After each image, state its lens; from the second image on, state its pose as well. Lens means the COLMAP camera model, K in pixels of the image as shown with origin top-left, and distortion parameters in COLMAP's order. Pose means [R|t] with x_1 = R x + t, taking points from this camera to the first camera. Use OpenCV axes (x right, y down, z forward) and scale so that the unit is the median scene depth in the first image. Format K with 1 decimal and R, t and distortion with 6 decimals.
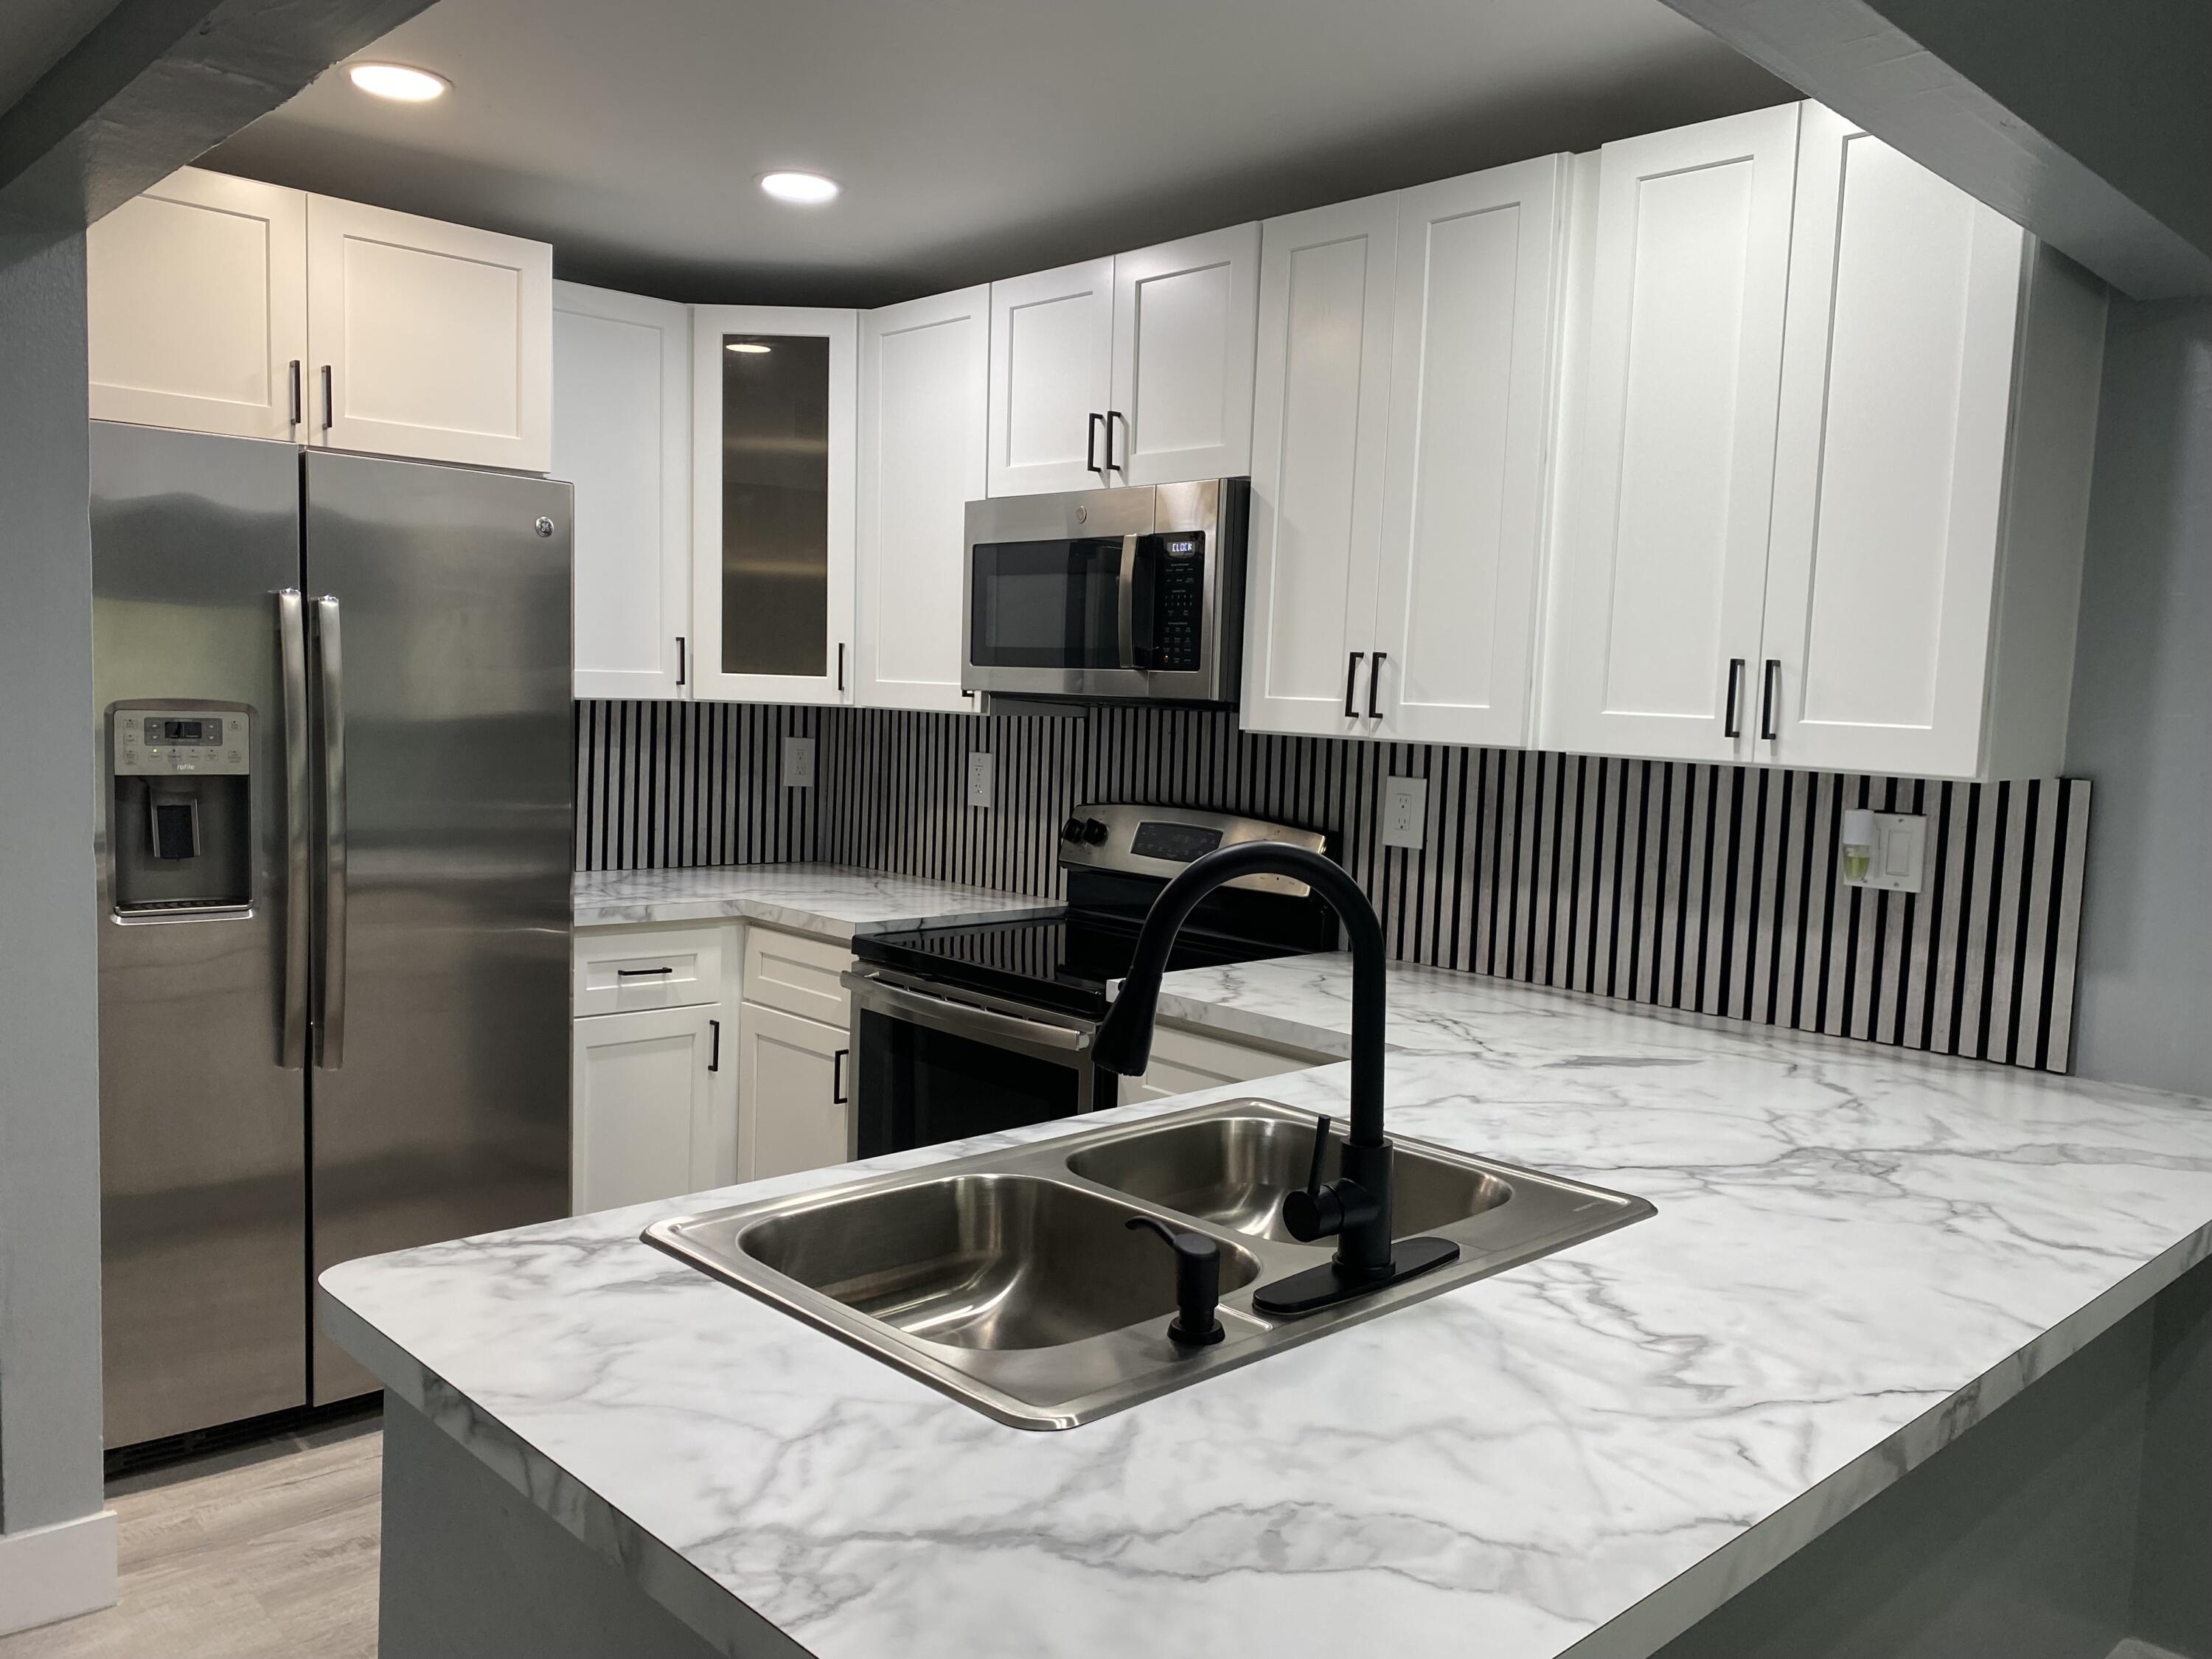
lens RADIAL K [[1683.7, 0, 1103.6], [0, 1683.7, 834.4], [0, 0, 1]] dist [0.024297, -0.041167]
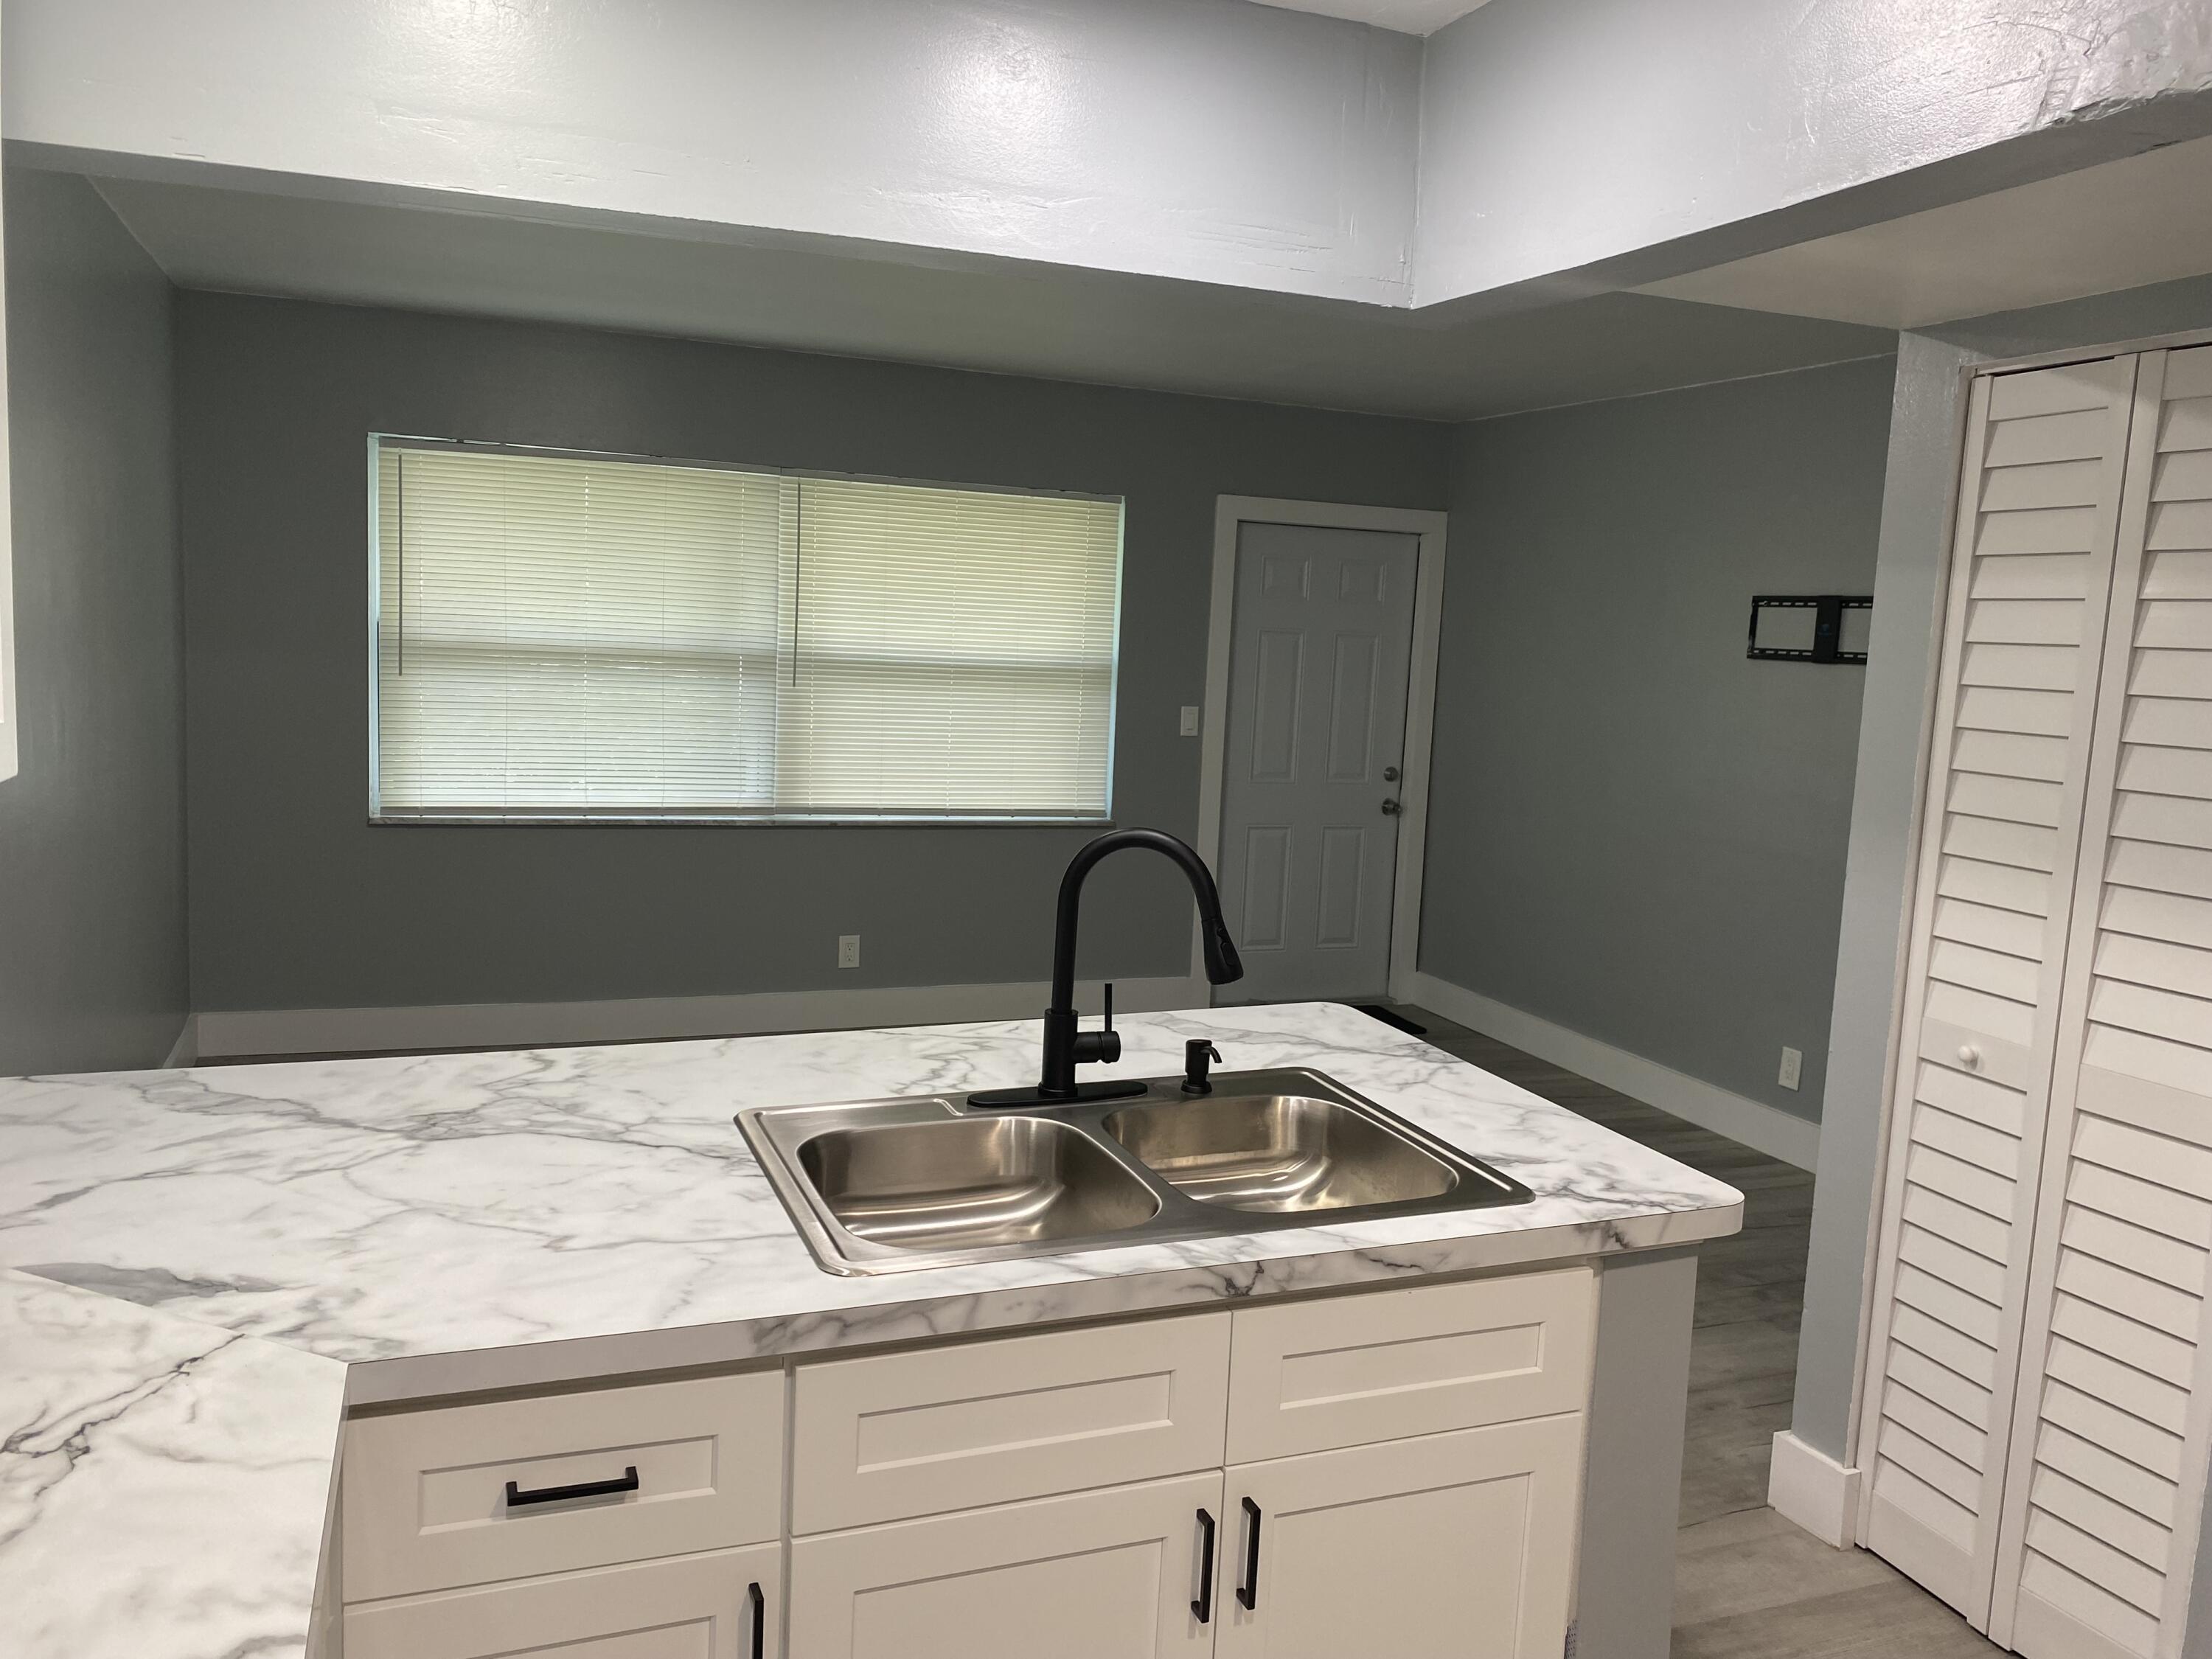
lens RADIAL K [[1683.7, 0, 1083.6], [0, 1683.7, 830.0], [0, 0, 1]] dist [0.024297, -0.041167]
pose [[-0.924961, -0.123574, 0.359412, -0.197788], [-0.047062, 0.975628, 0.214326, -0.156829], [-0.377137, 0.181328, -0.908233, 1.166554]]
